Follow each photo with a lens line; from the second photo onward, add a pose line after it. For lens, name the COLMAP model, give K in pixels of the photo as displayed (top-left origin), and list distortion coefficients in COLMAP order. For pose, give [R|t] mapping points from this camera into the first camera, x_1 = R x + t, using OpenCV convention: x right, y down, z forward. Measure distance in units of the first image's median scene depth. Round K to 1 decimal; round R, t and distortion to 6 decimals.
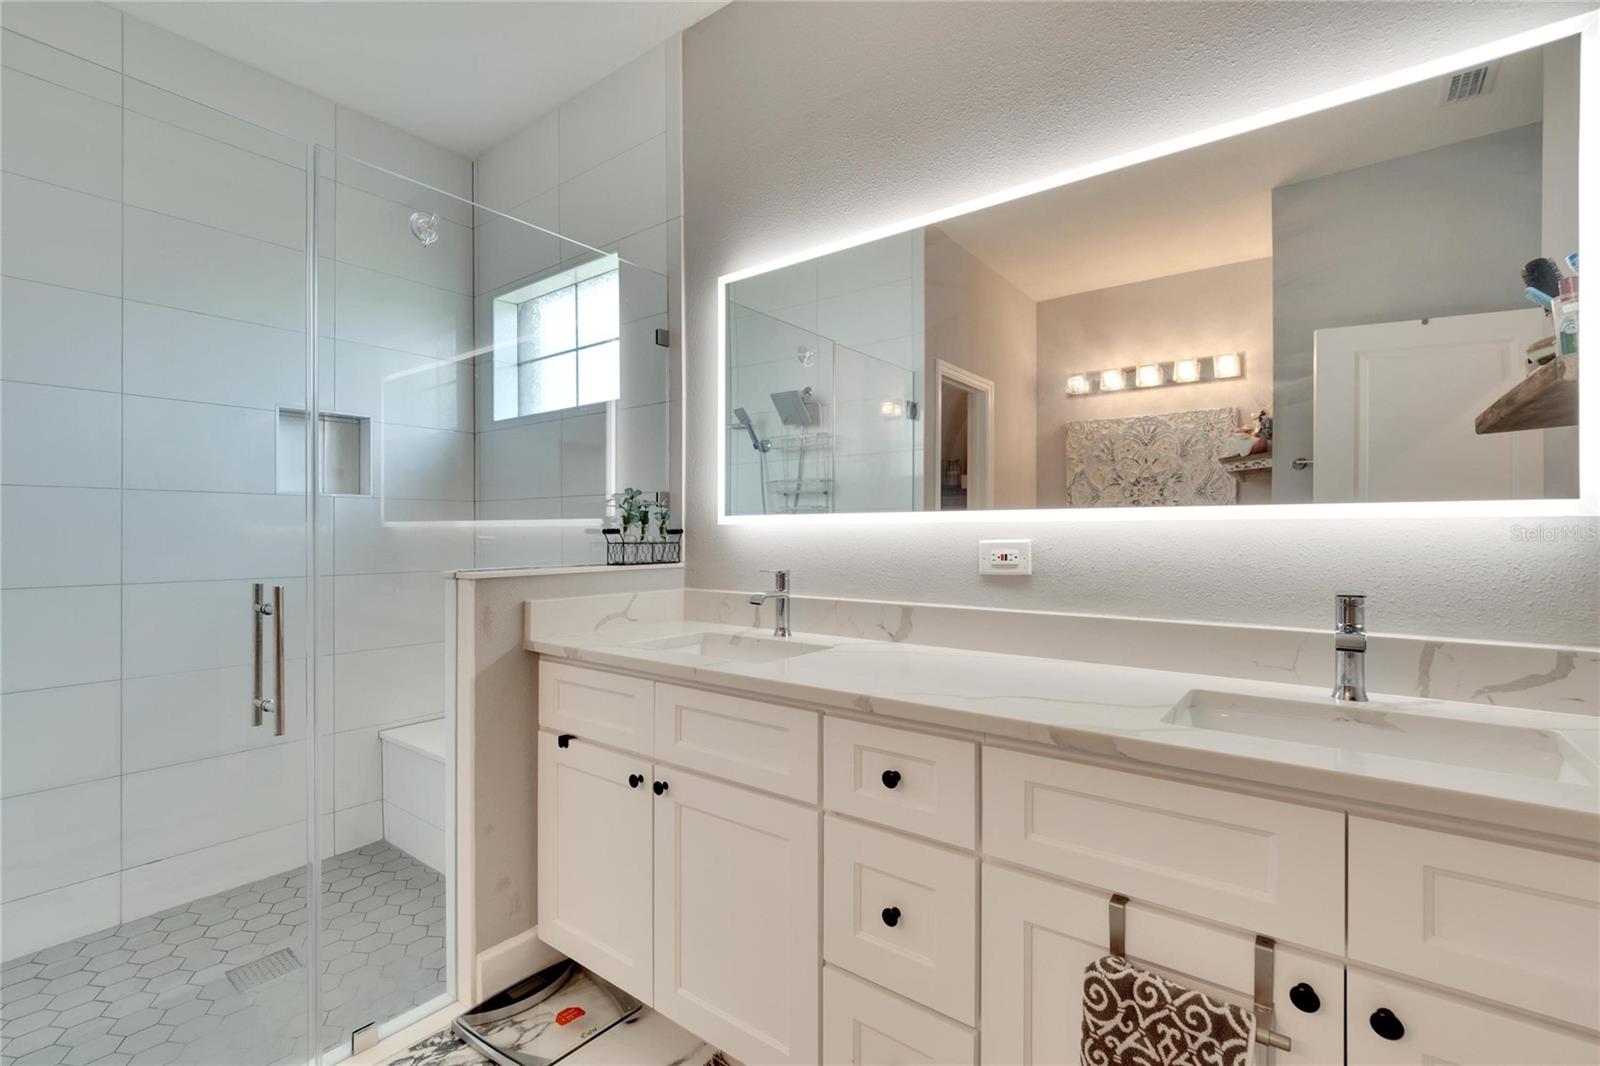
lens RADIAL K [[724.9, 0, 790.4], [0, 724.9, 535.3], [0, 0, 1]] dist [-0.000821, 0.000185]
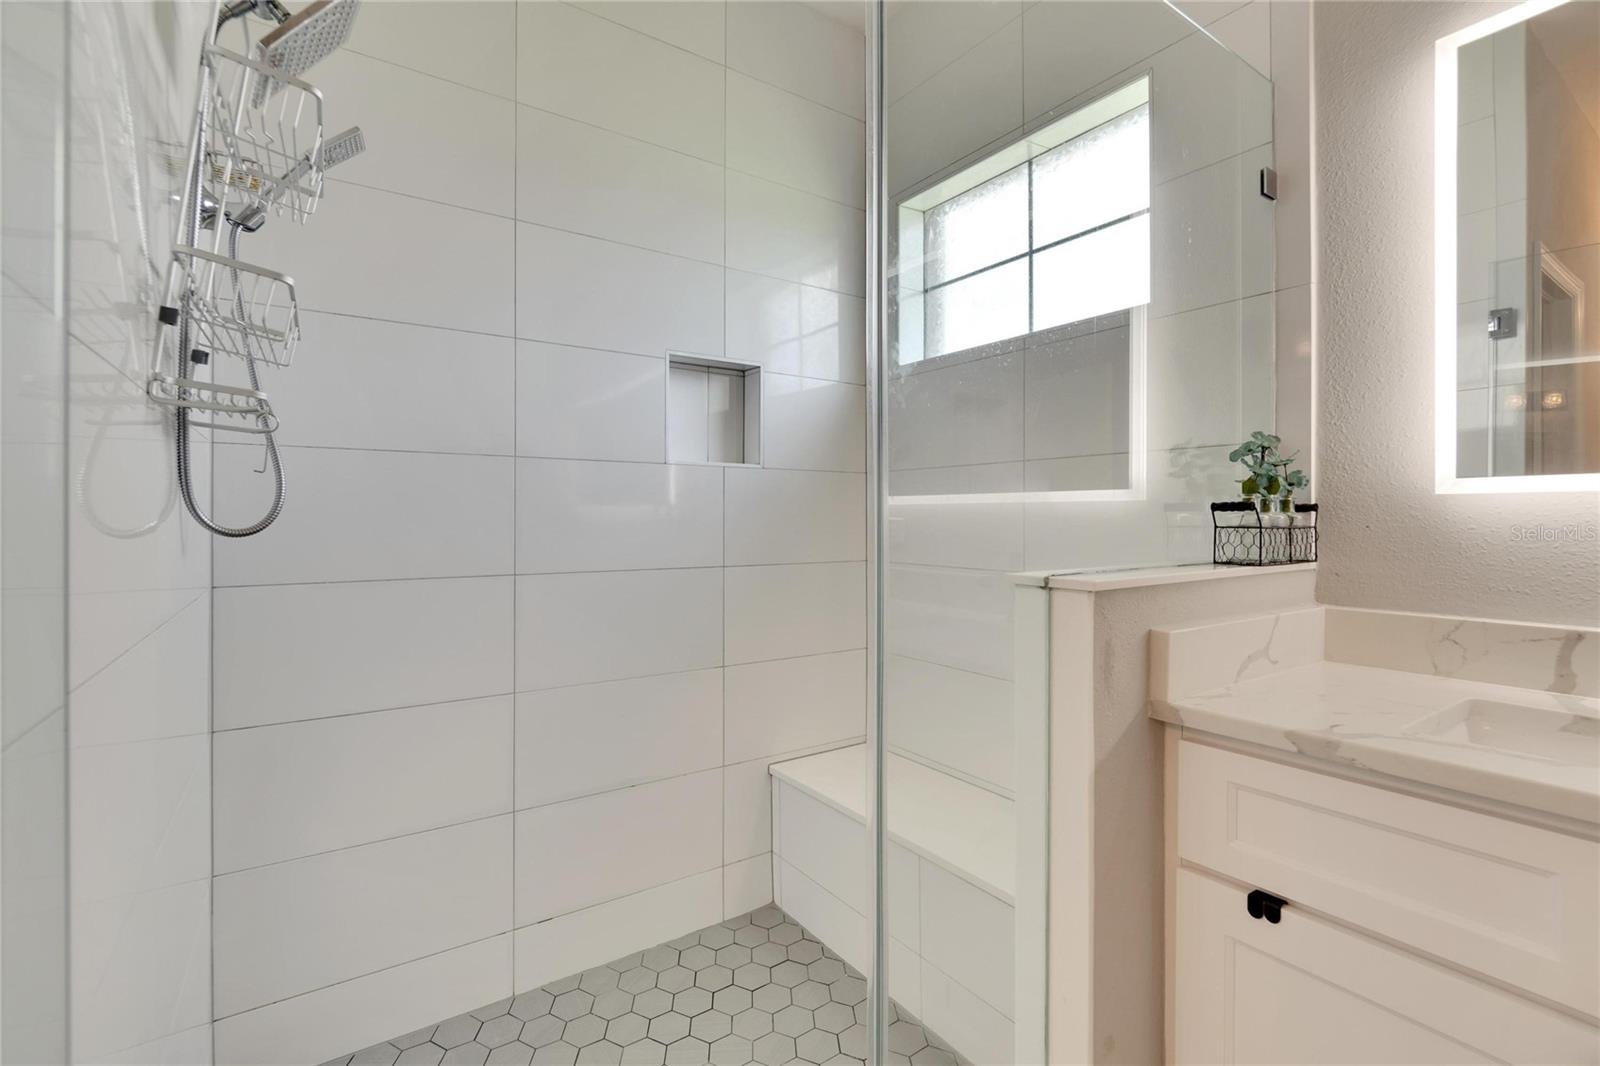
lens RADIAL K [[717.9, 0, 780.7], [0, 717.9, 516.1], [0, 0, 1]] dist [0.000585, 0.000385]
pose [[0.952252, -0.000867, -0.305313, -0.373614], [-0.000083, 0.999995, -0.003101, 0.003384], [0.305314, 0.002979, 0.952247, 0.307766]]
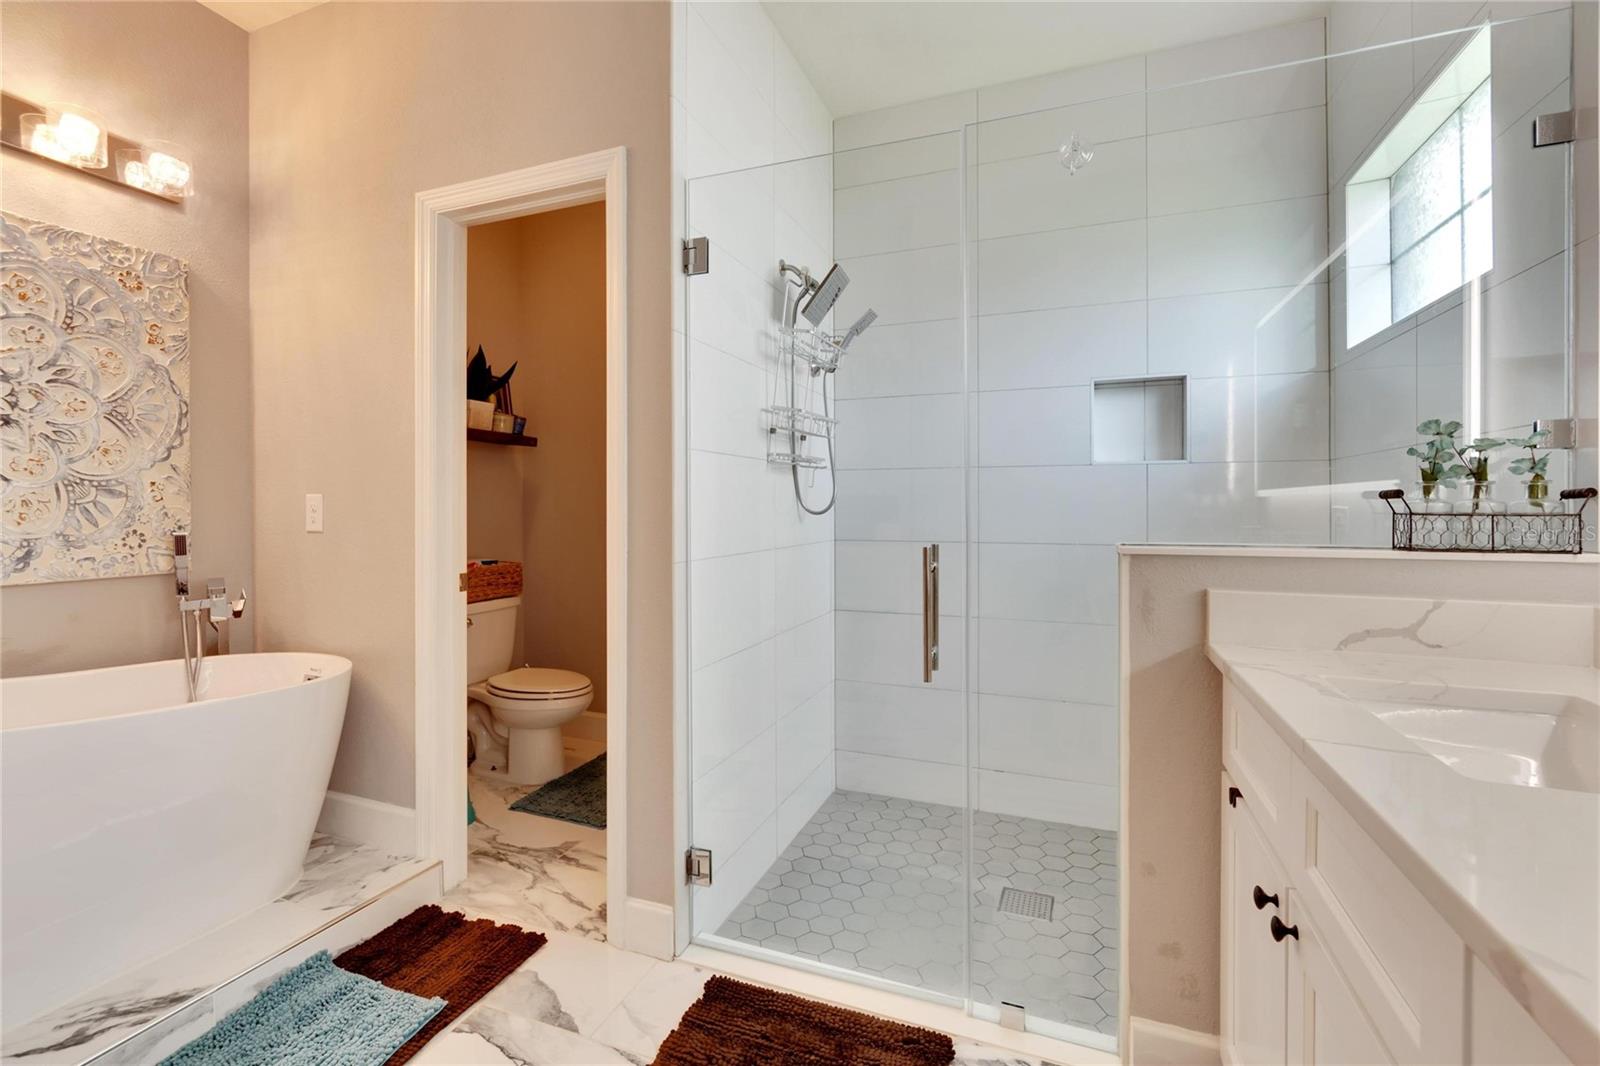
lens RADIAL K [[717.9, 0, 780.7], [0, 717.9, 516.1], [0, 0, 1]] dist [0.000585, 0.000385]
pose [[0.273390, 0.011581, -0.961834, 0.175171], [-0.001207, 0.999931, 0.011697, 0.005759], [0.961903, -0.002037, 0.273385, 0.303345]]
